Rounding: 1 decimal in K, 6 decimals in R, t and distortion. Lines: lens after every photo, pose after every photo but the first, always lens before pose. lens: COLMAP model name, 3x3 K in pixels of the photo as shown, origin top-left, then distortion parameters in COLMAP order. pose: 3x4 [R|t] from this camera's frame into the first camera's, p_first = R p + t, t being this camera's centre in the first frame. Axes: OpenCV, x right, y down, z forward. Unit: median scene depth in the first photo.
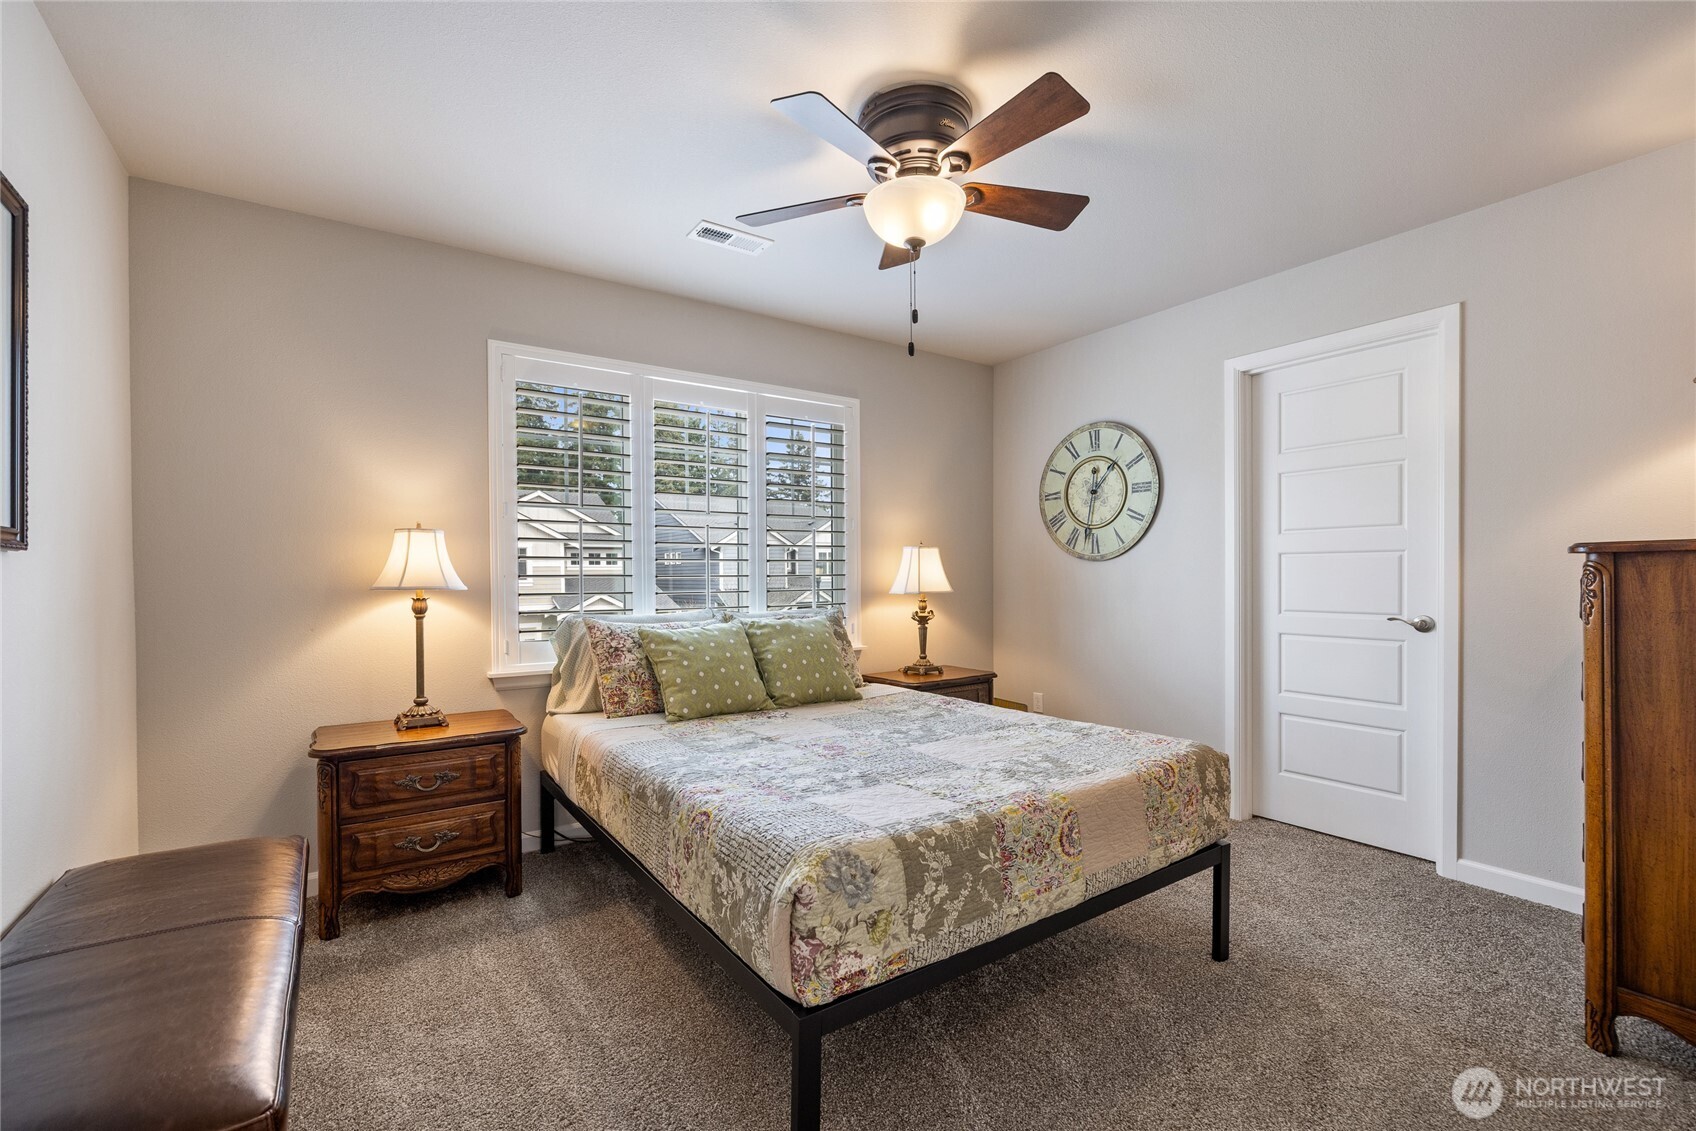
lens RADIAL K [[719.0, 0, 849.6], [0, 719.0, 577.0], [0, 0, 1]] dist [0.002874, -0.000148]
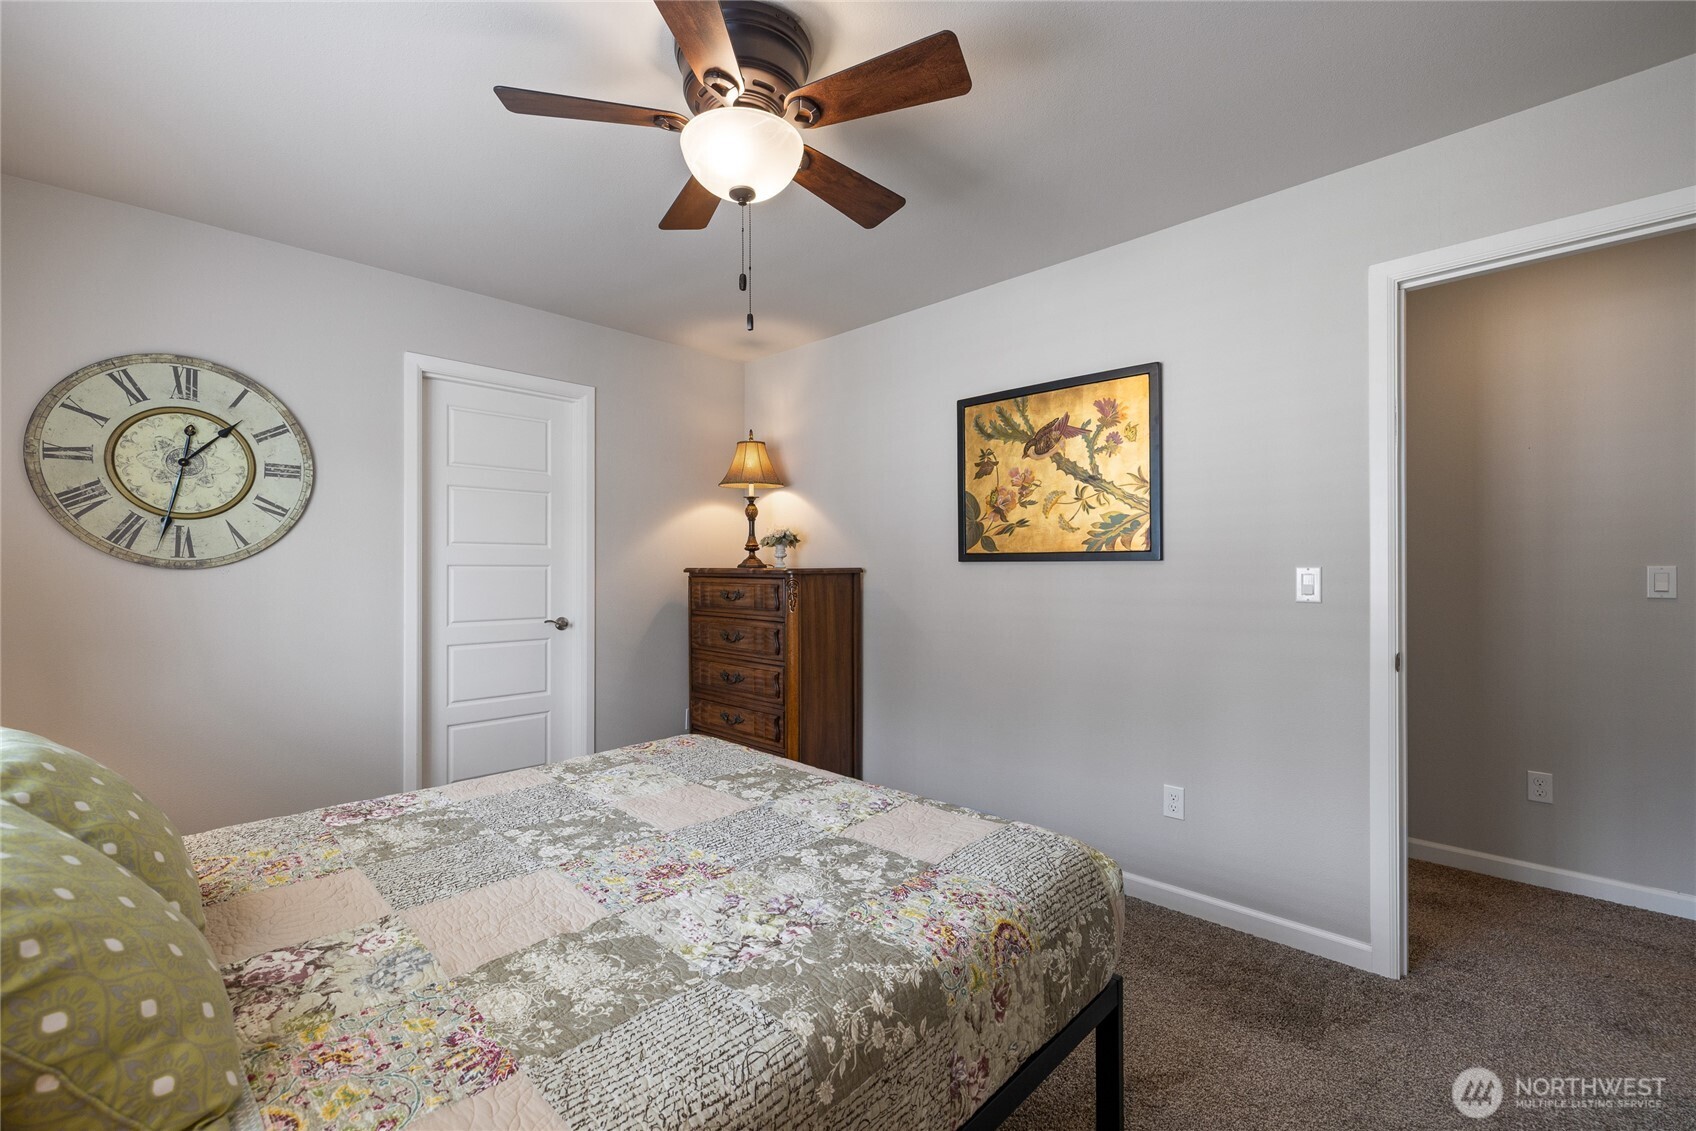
lens RADIAL K [[674.2, 0, 842.9], [0, 674.2, 563.2], [0, 0, 1]] dist [0.000981, 0.000093]
pose [[-0.139343, 0.018717, 0.990067, -0.356531], [0.006474, 0.999817, -0.017990, -0.013075], [-0.990223, 0.003903, -0.139439, 0.516596]]
